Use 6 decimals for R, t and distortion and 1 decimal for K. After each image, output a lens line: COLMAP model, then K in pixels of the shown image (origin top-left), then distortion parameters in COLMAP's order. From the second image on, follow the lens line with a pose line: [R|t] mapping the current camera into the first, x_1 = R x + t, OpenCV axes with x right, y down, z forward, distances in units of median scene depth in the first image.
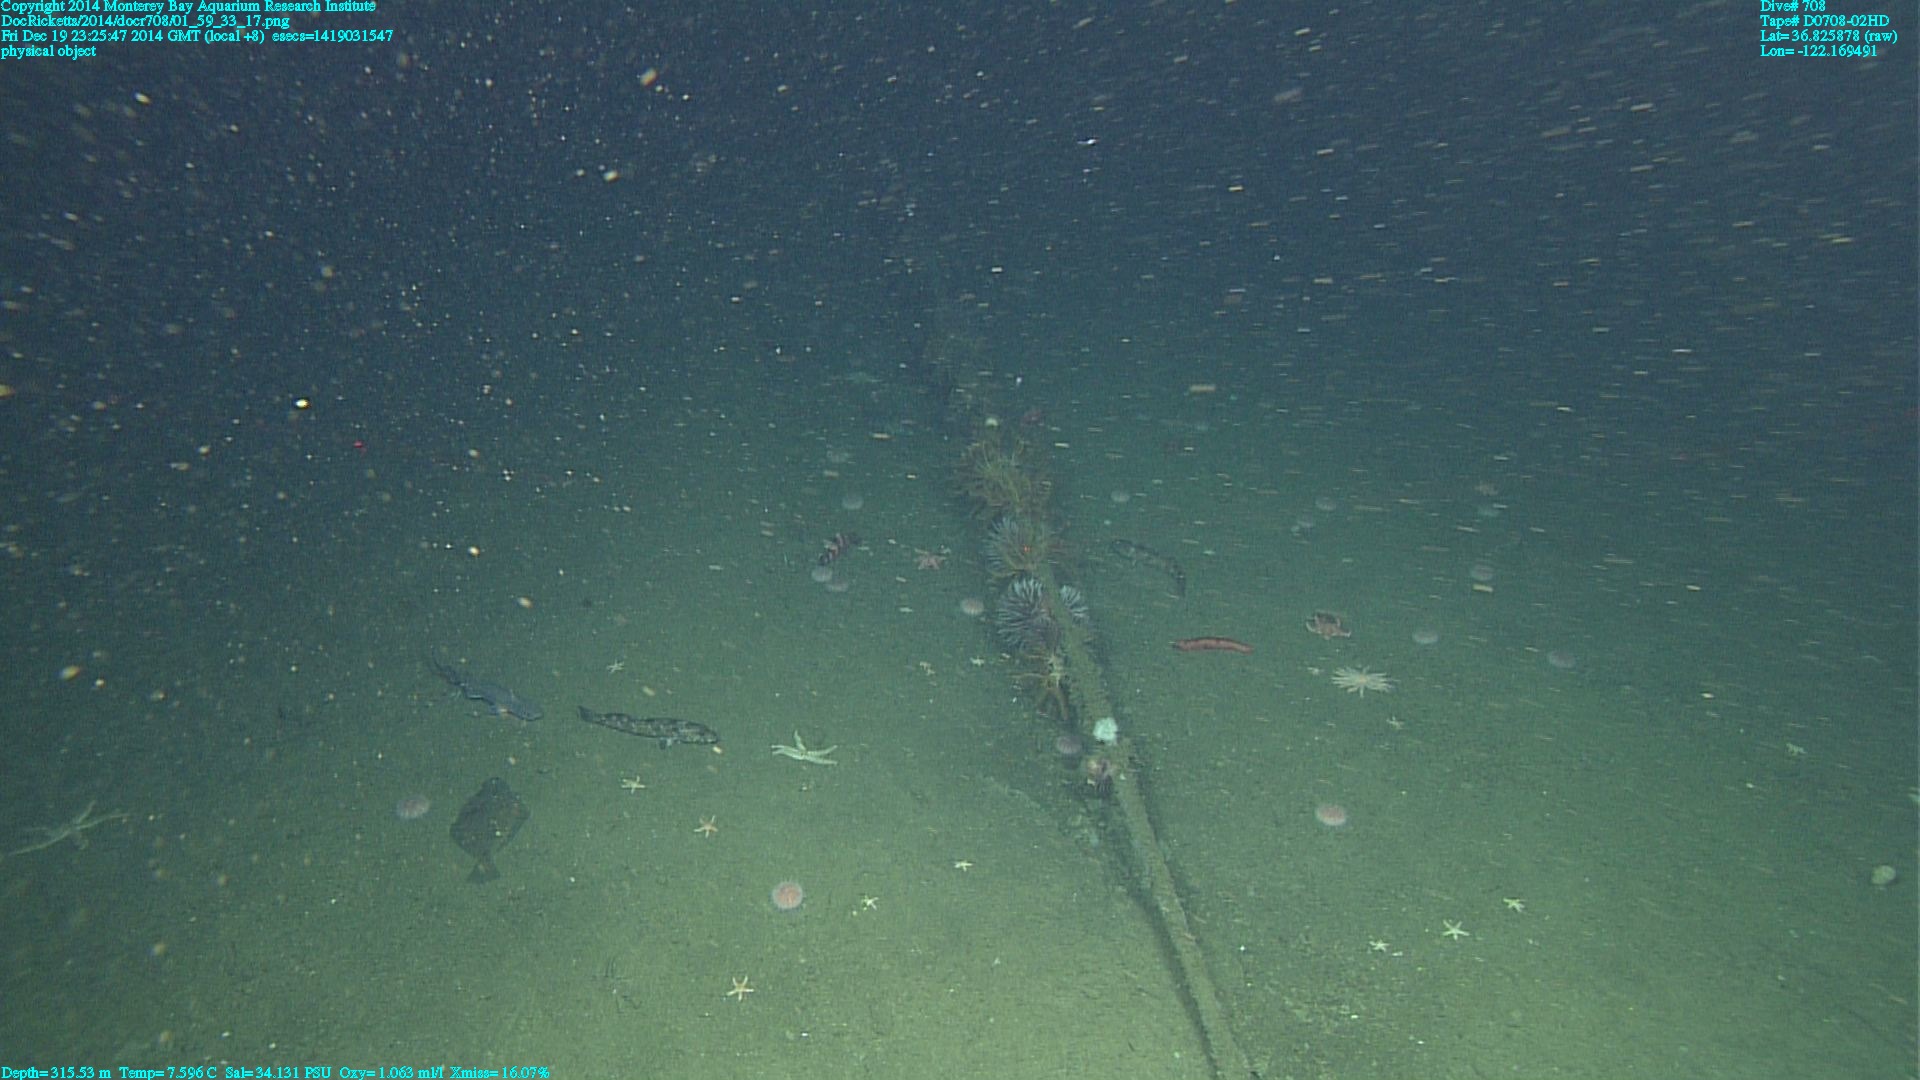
lens RADIAL K [[1228.2, 0, 1005.1], [0, 1228.2, 539.6], [0, 0, 1]] dist [-0.037919, 0.148281]
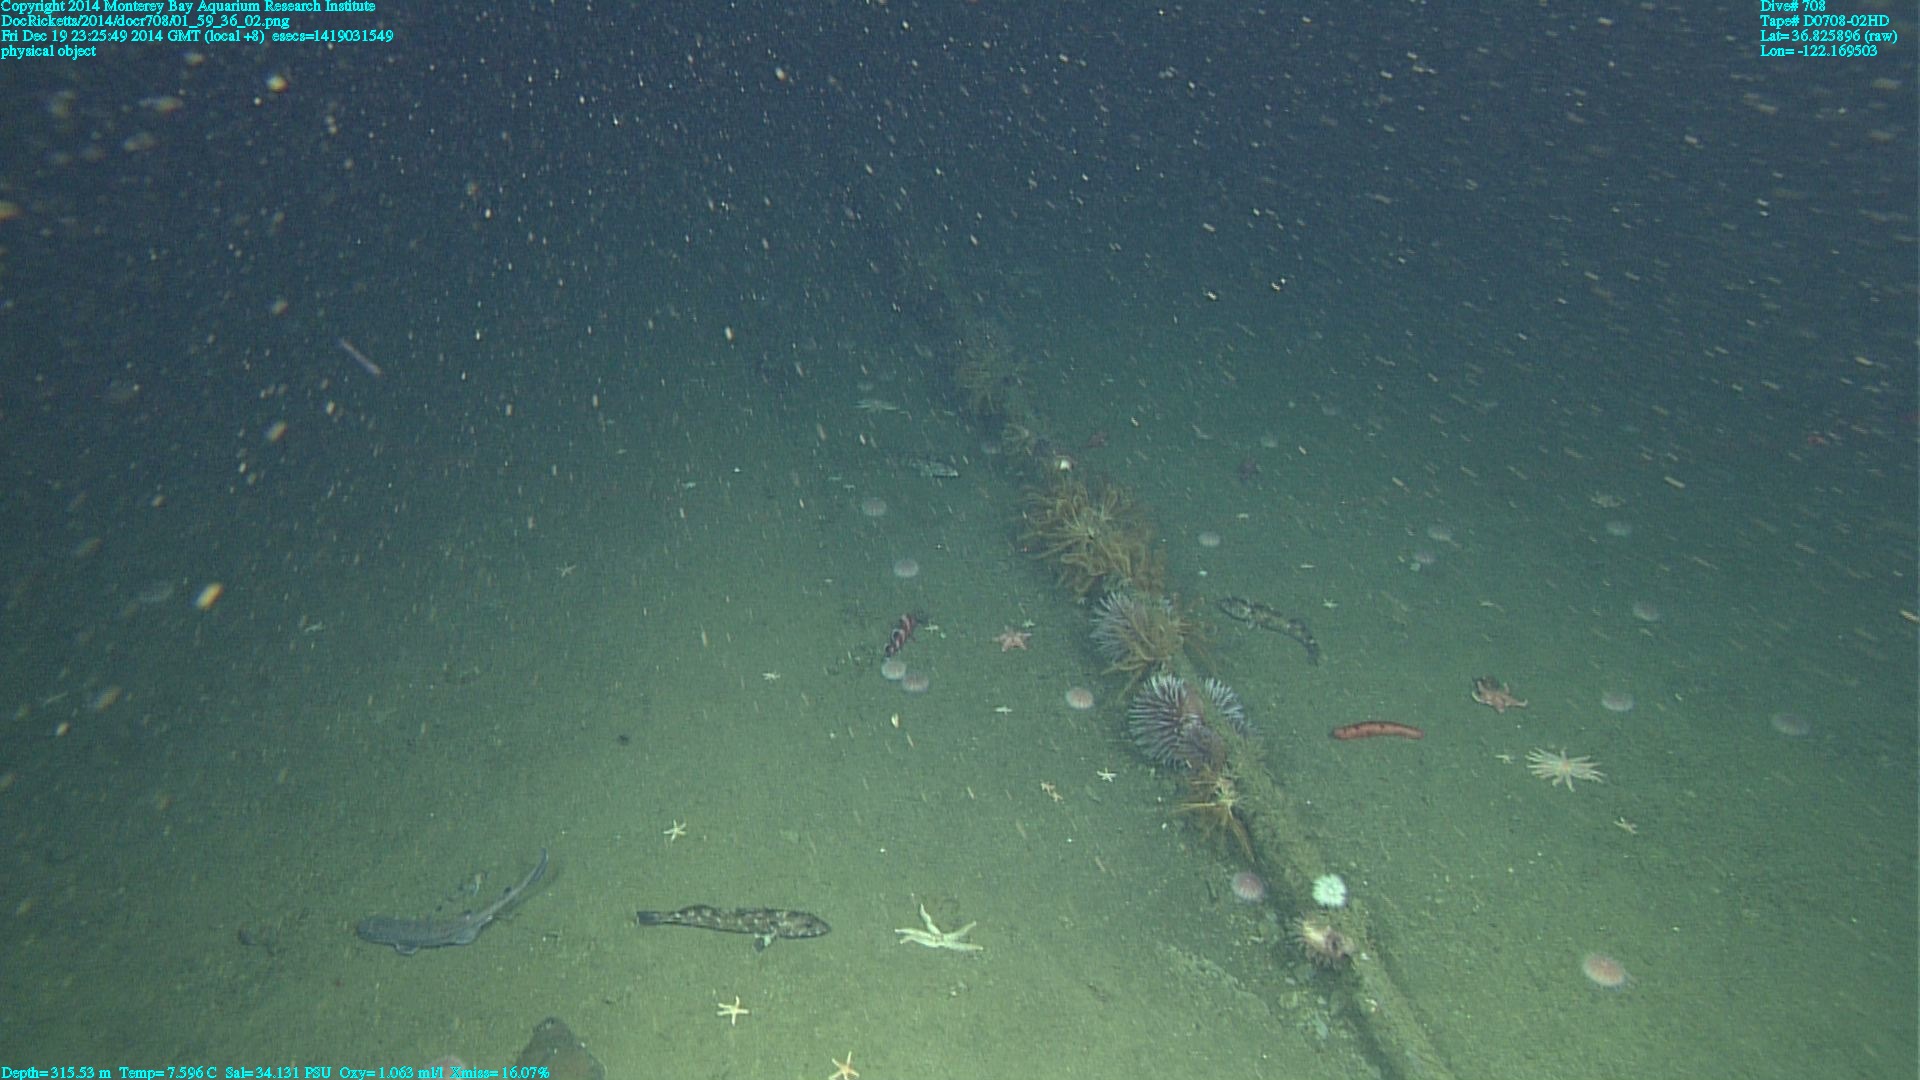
lens RADIAL K [[1228.2, 0, 1005.1], [0, 1228.2, 539.6], [0, 0, 1]] dist [-0.037919, 0.148281]
pose [[0.996385, -0.061255, 0.058857, -0.153397], [0.059744, 0.997846, 0.027108, -0.101357], [-0.060390, -0.023494, 0.997898, 0.217640]]
